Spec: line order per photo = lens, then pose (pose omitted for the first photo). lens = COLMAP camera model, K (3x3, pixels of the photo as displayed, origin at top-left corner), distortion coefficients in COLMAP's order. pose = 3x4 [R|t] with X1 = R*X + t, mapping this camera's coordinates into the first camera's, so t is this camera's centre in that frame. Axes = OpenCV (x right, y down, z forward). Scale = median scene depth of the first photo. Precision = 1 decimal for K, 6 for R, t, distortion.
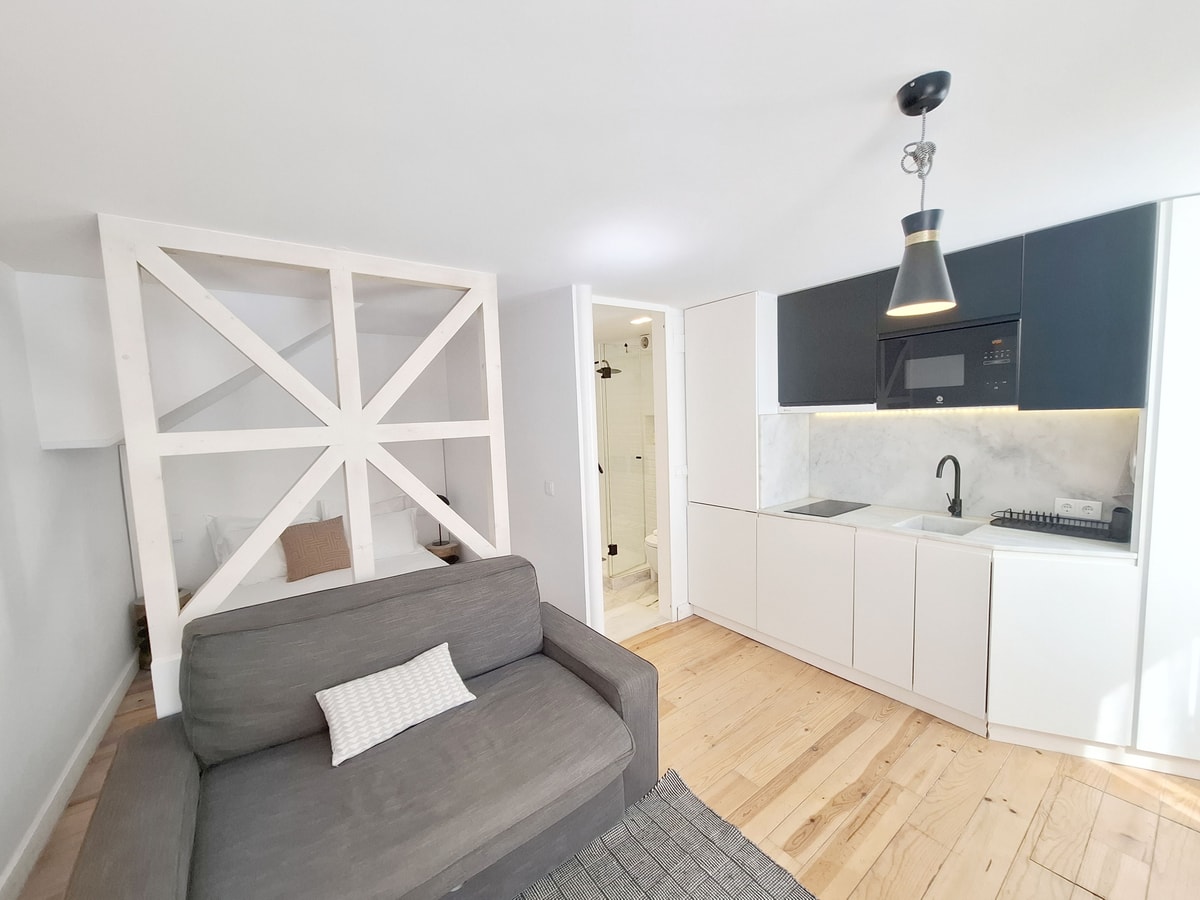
lens RADIAL K [[474.4, 0, 598.1], [0, 474.4, 455.9], [0, 0, 1]] dist [-0.003931, -0.000229]
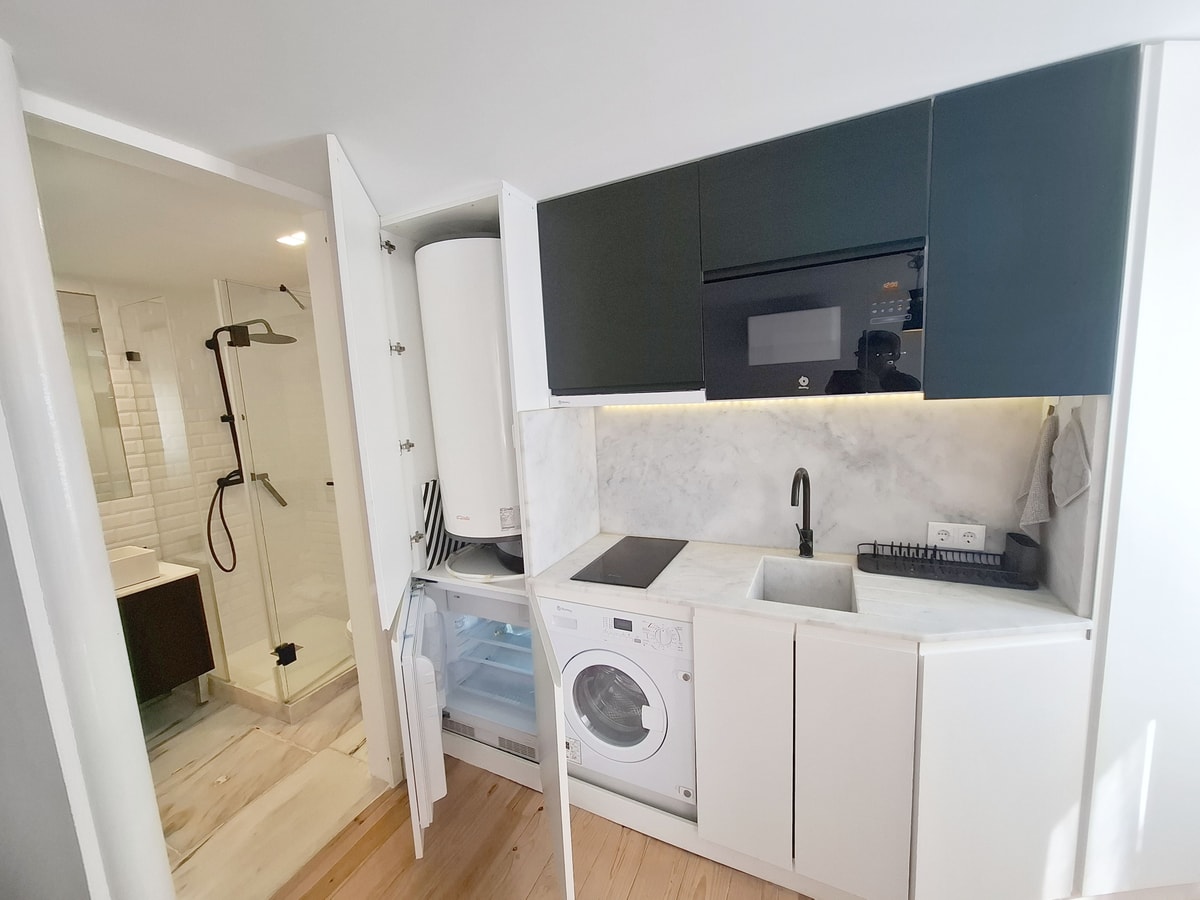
lens RADIAL K [[474.4, 0, 598.1], [0, 474.4, 455.9], [0, 0, 1]] dist [-0.003931, -0.000229]
pose [[0.886611, -0.069671, 0.457239, 0.207735], [0.057910, 0.997532, 0.039706, -0.065192], [-0.458876, -0.008725, 0.888457, 0.583759]]
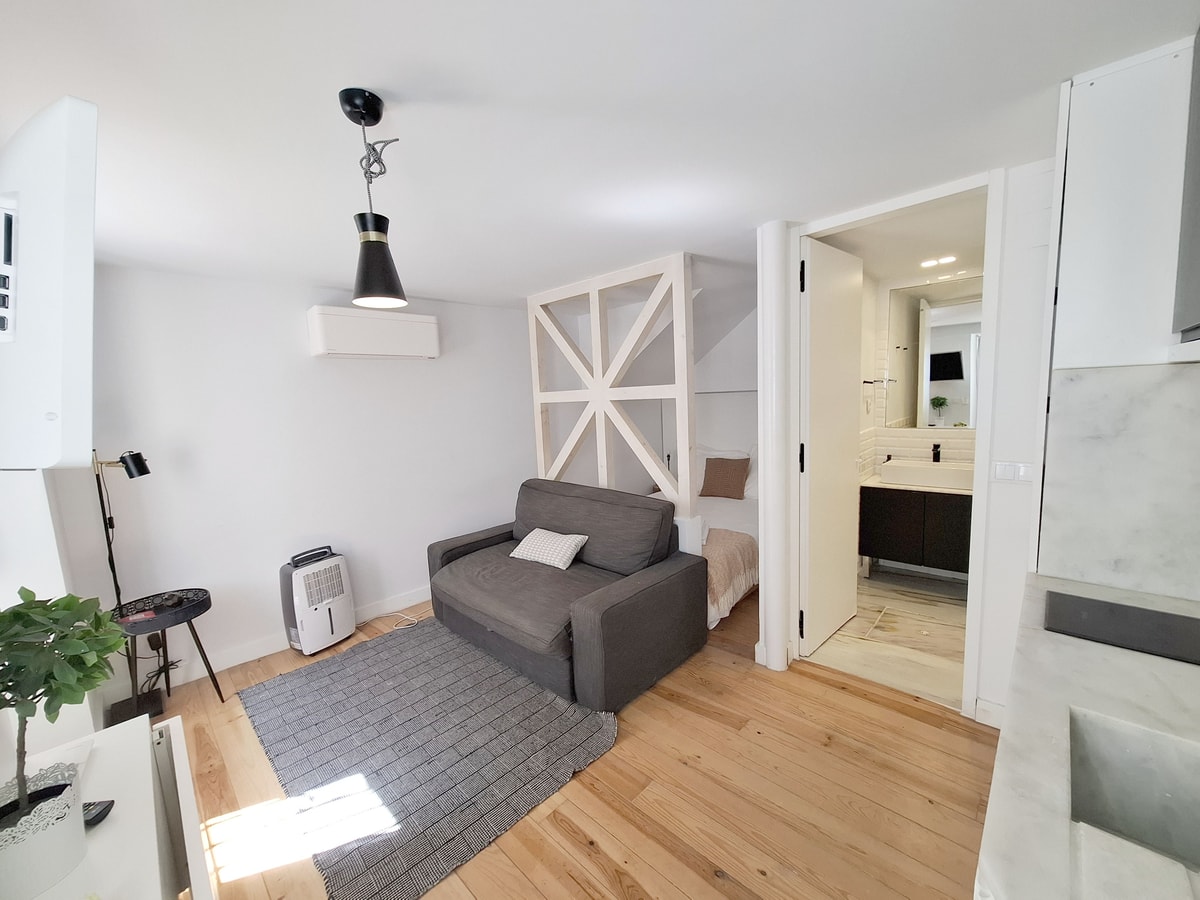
lens RADIAL K [[471.6, 0, 592.2], [0, 471.6, 454.9], [0, 0, 1]] dist [0.000938, 0.000068]
pose [[0.155283, 0.153314, -0.975901, 0.901456], [-0.042231, 0.988011, 0.148497, -0.068524], [0.986967, 0.018154, 0.159895, 0.625234]]
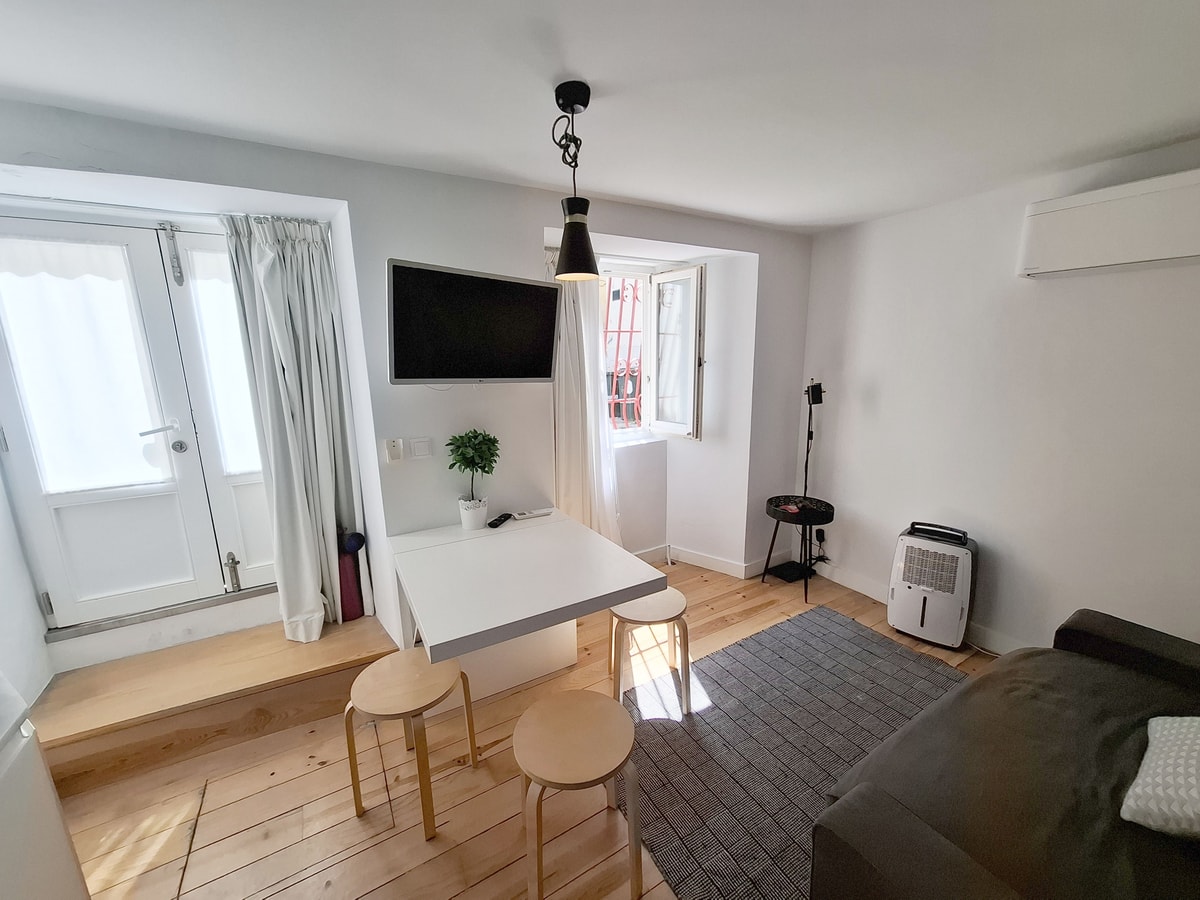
lens RADIAL K [[476.5, 0, 603.2], [0, 476.5, 453.0], [0, 0, 1]] dist [-0.000466, -0.000010]
pose [[-0.993981, 0.031899, 0.104805, 0.233087], [0.060589, 0.957107, 0.283327, -0.101153], [-0.091272, 0.287972, -0.953279, 1.121098]]
